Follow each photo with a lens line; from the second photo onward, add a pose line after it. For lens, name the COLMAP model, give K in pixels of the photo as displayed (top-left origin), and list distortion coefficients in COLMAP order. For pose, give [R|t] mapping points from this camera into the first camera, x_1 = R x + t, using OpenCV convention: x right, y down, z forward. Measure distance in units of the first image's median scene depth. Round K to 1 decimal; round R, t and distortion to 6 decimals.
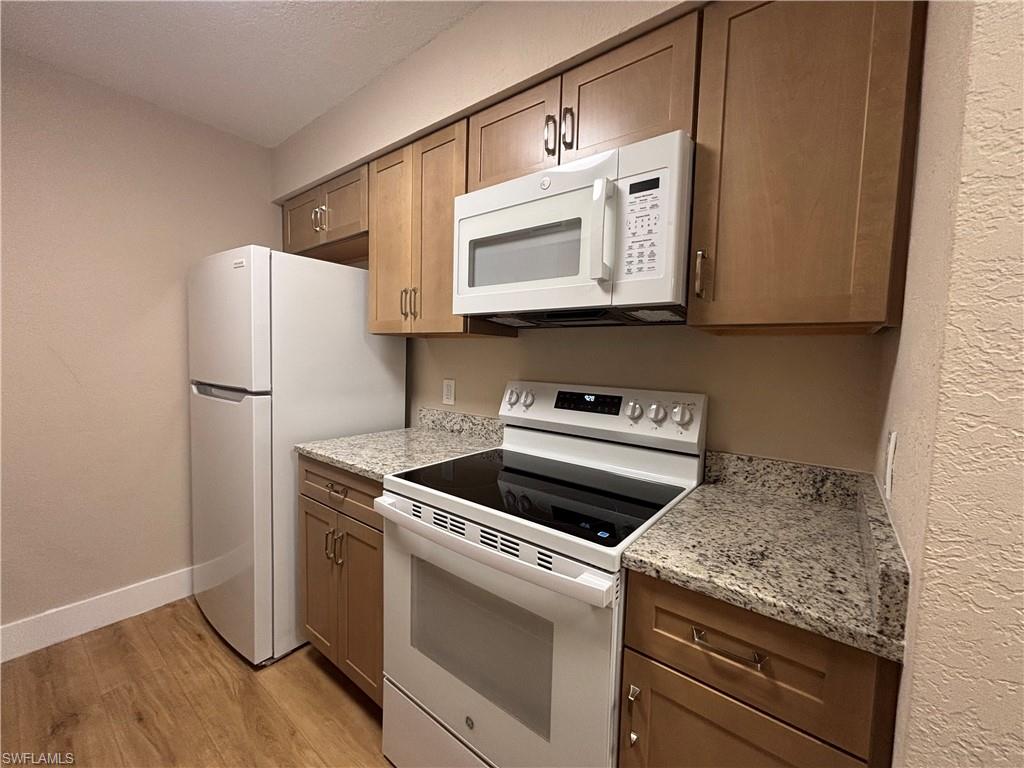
lens RADIAL K [[411.5, 0, 516.3], [0, 411.5, 382.3], [0, 0, 1]] dist [-0.002034, 0.000492]
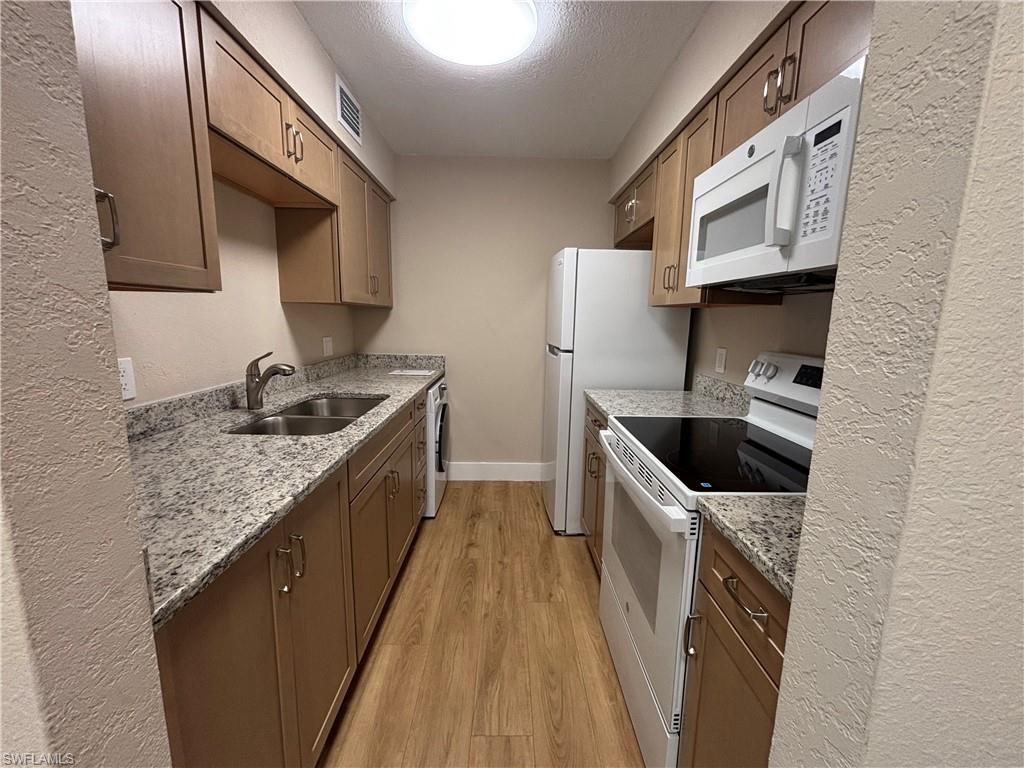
lens RADIAL K [[411.5, 0, 508.2], [0, 411.5, 383.9], [0, 0, 1]] dist [-0.002034, 0.000492]
pose [[0.619398, 0.112165, -0.777023, 0.421958], [-0.050651, 0.993389, 0.103022, 0.002922], [0.783441, -0.024454, 0.620984, -0.070867]]
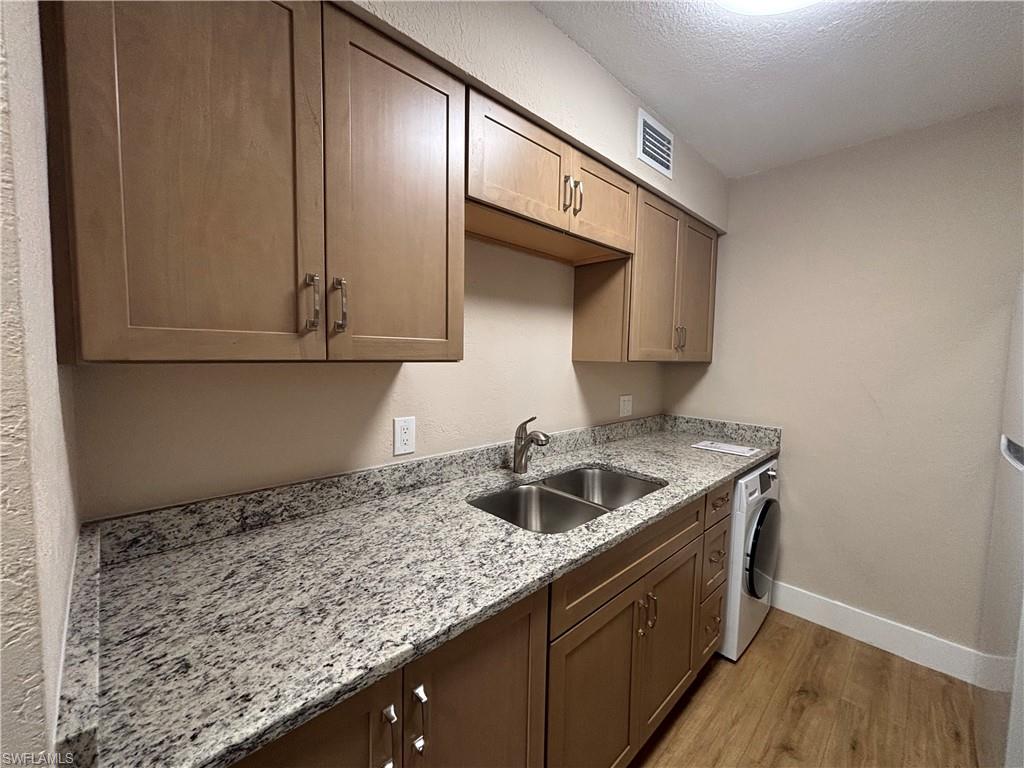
lens RADIAL K [[411.5, 0, 508.6], [0, 411.5, 384.2], [0, 0, 1]] dist [-0.002034, 0.000492]
pose [[-0.139838, 0.041765, -0.989293, 0.184298], [-0.081911, 0.995198, 0.053593, -0.072126], [0.986781, 0.088529, -0.135746, 0.199003]]
